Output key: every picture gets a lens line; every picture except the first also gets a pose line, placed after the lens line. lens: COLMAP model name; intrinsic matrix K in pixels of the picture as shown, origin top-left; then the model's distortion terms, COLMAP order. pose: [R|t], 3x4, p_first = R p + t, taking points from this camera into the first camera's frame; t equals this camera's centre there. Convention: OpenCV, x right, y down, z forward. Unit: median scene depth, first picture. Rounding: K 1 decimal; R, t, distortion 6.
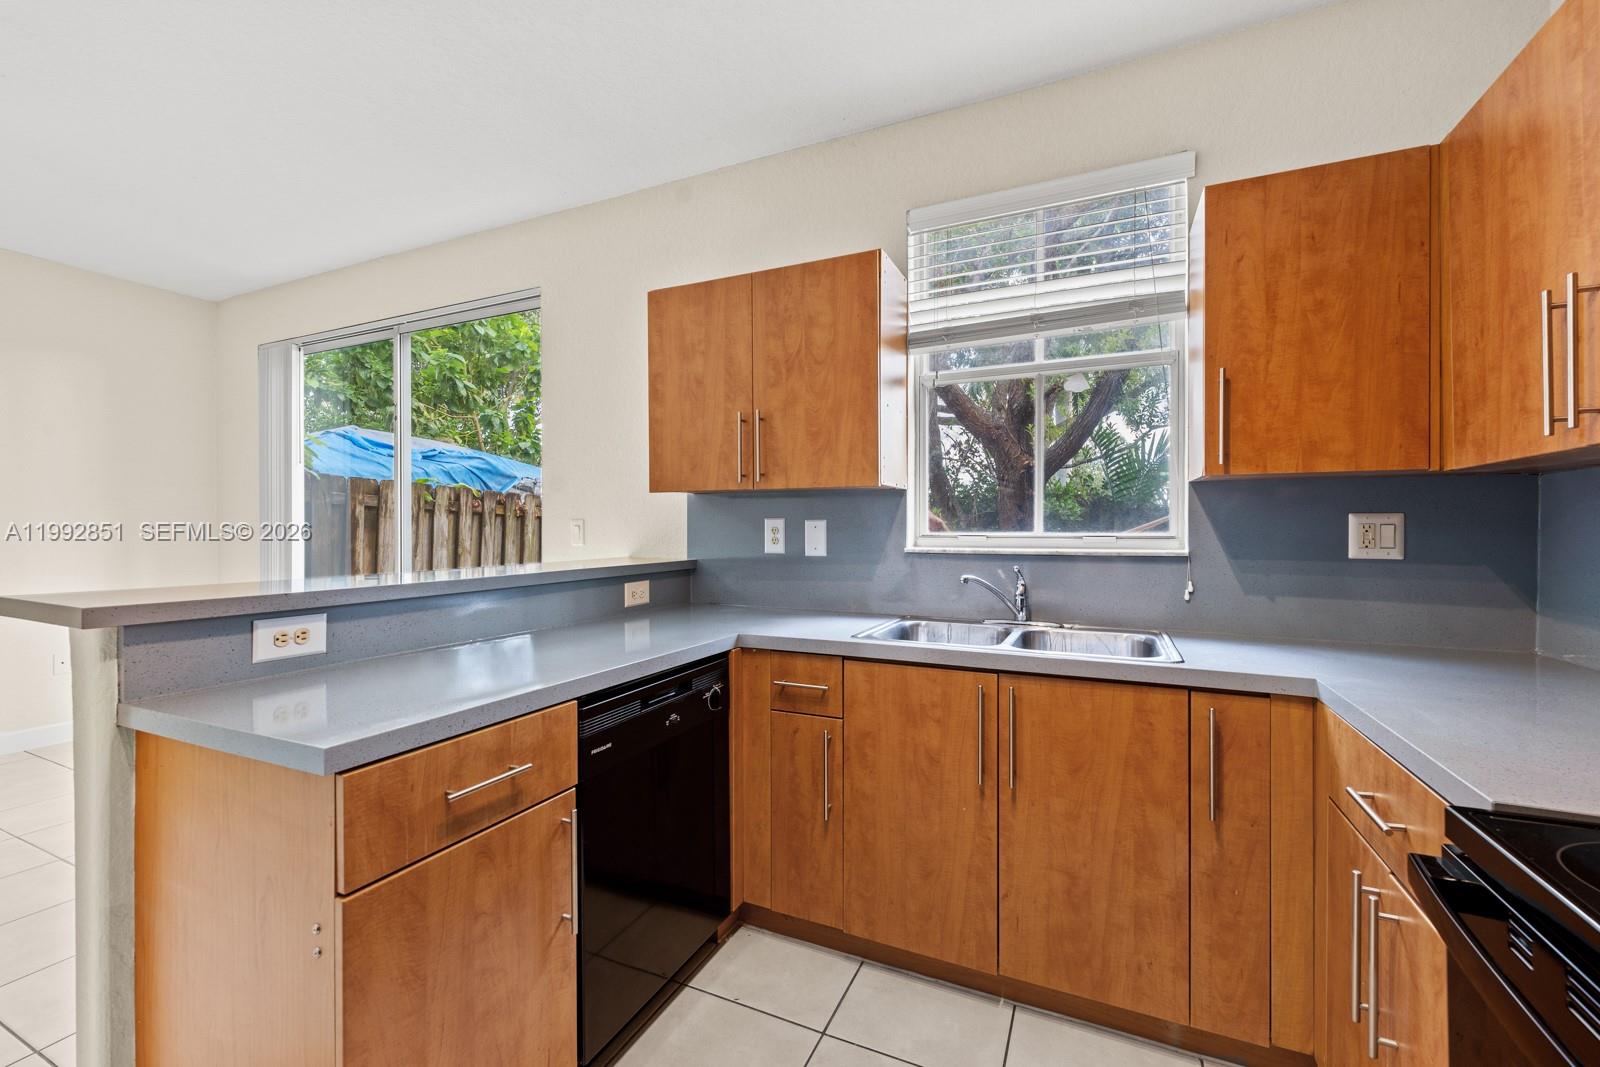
lens RADIAL K [[659.2, 0, 803.0], [0, 659.2, 534.2], [0, 0, 1]] dist [0.001396, 0.000240]
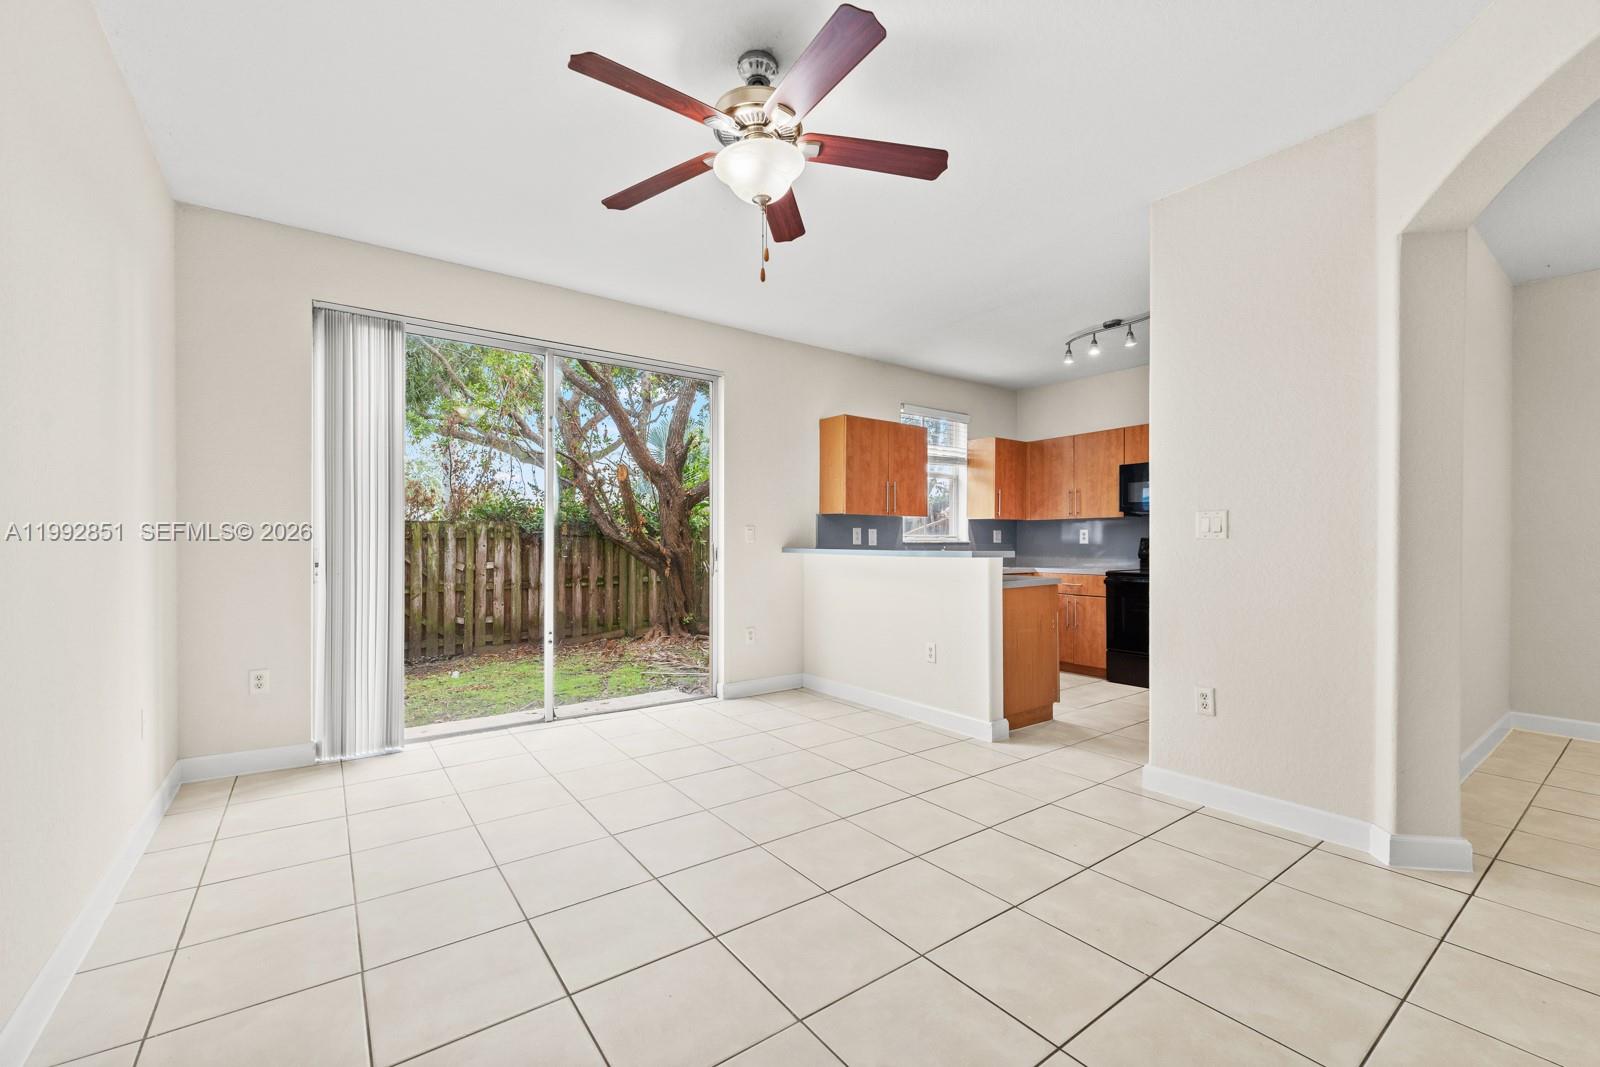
lens RADIAL K [[659.2, 0, 793.7], [0, 659.2, 530.3], [0, 0, 1]] dist [0.001396, 0.000240]
pose [[0.490798, 0.014147, 0.871159, -2.179340], [0.006052, 0.999789, -0.019645, 0.027370], [-0.871253, 0.014914, 0.490608, 0.152978]]
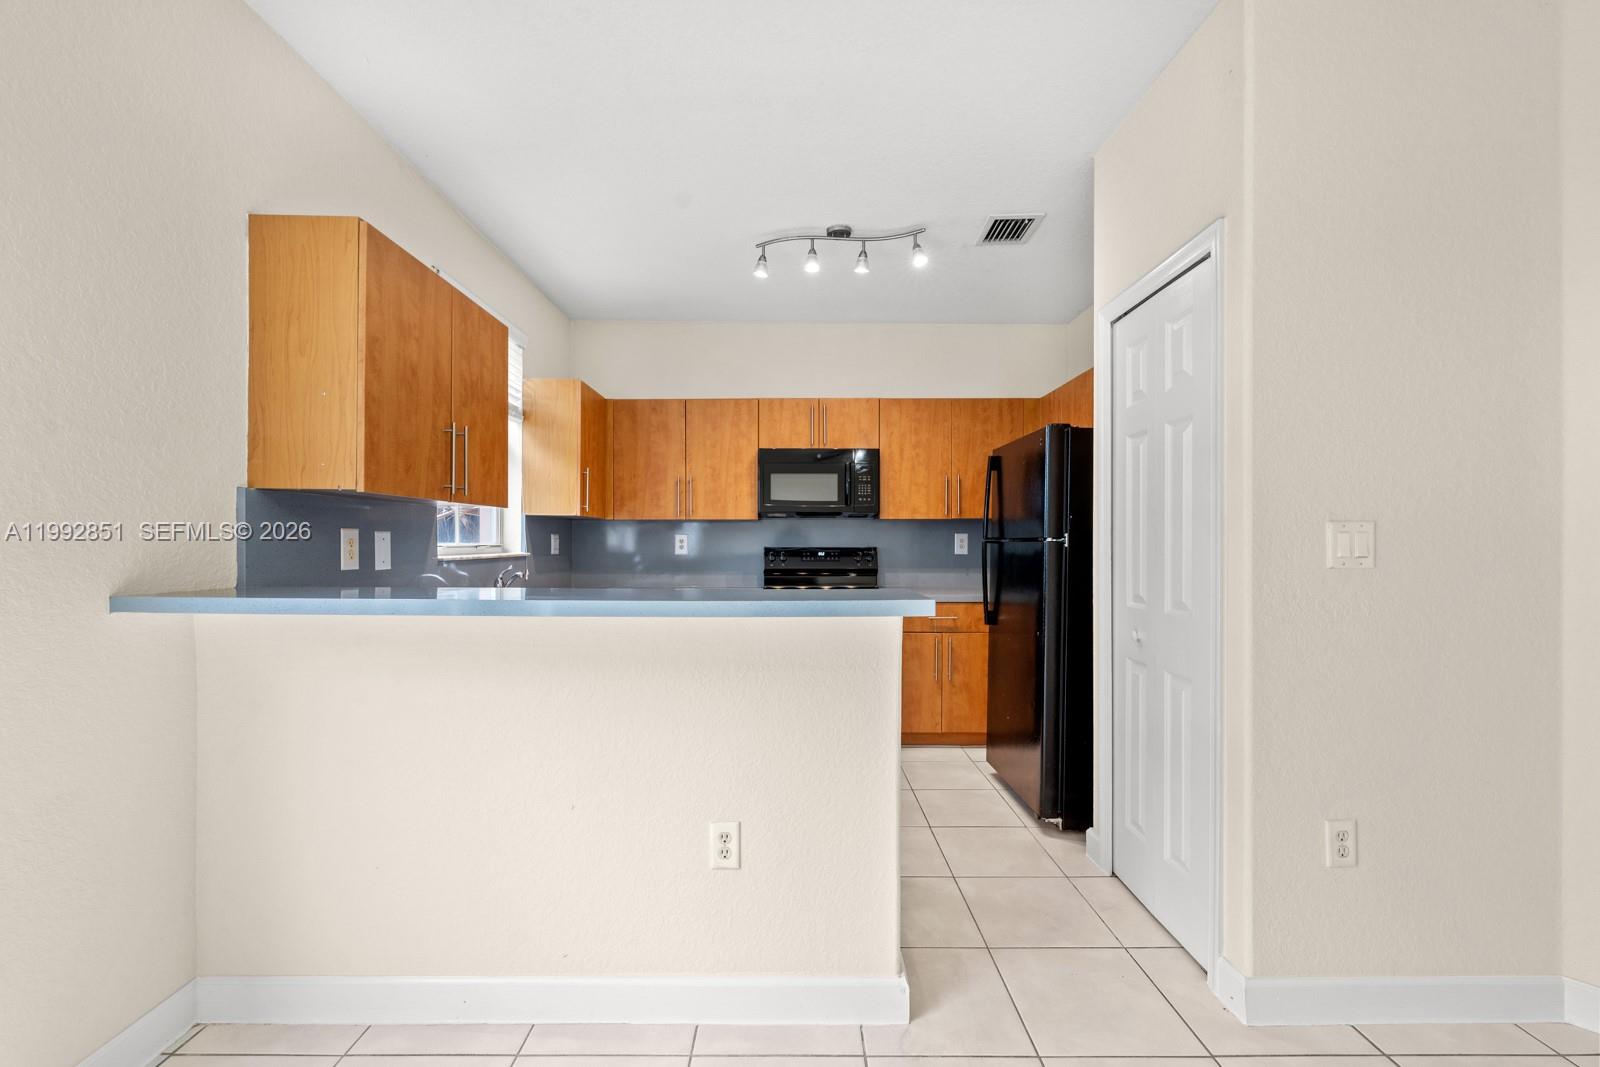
lens RADIAL K [[659.2, 0, 804.3], [0, 659.2, 540.2], [0, 0, 1]] dist [0.001396, 0.000240]
pose [[-0.423211, -0.001847, 0.906029, -1.167521], [0.003086, 0.999989, 0.003480, -0.010976], [-0.906026, 0.004269, -0.423201, 0.909207]]
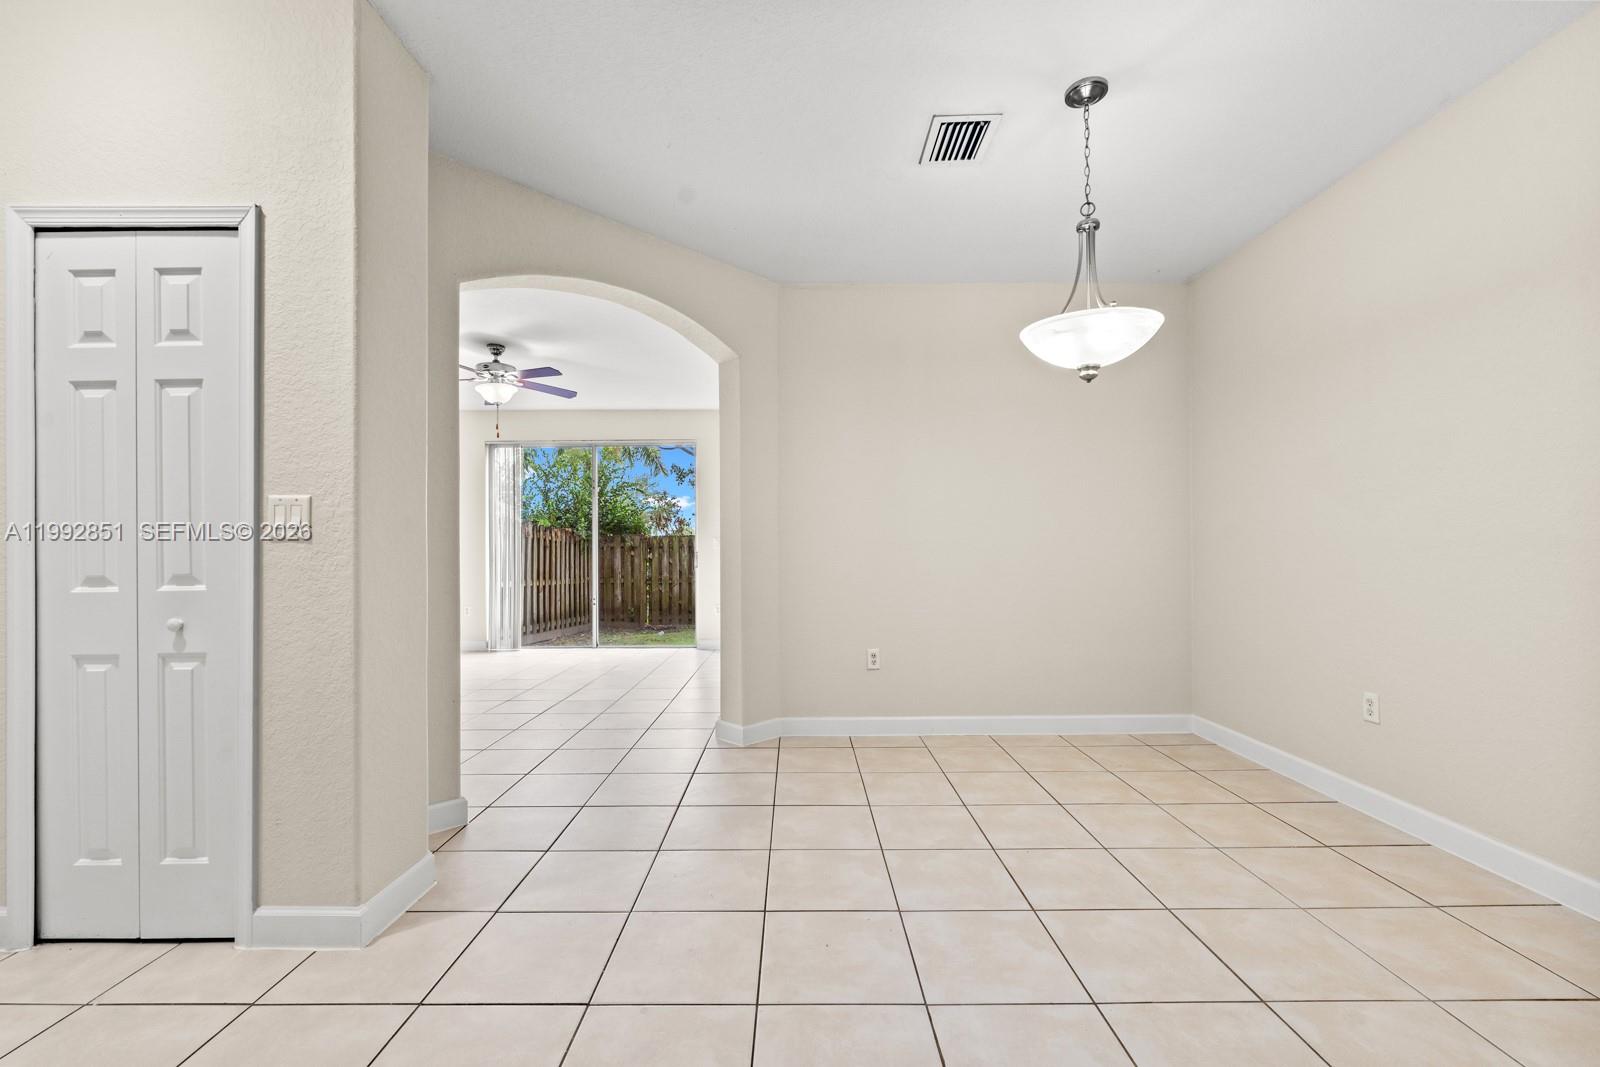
lens RADIAL K [[659.2, 0, 796.2], [0, 659.2, 539.6], [0, 0, 1]] dist [0.001396, 0.000240]
pose [[0.906869, 0.000337, 0.421411, -1.446187], [0.007444, 0.999831, -0.016819, 0.024809], [-0.421346, 0.018389, 0.906714, -1.711399]]
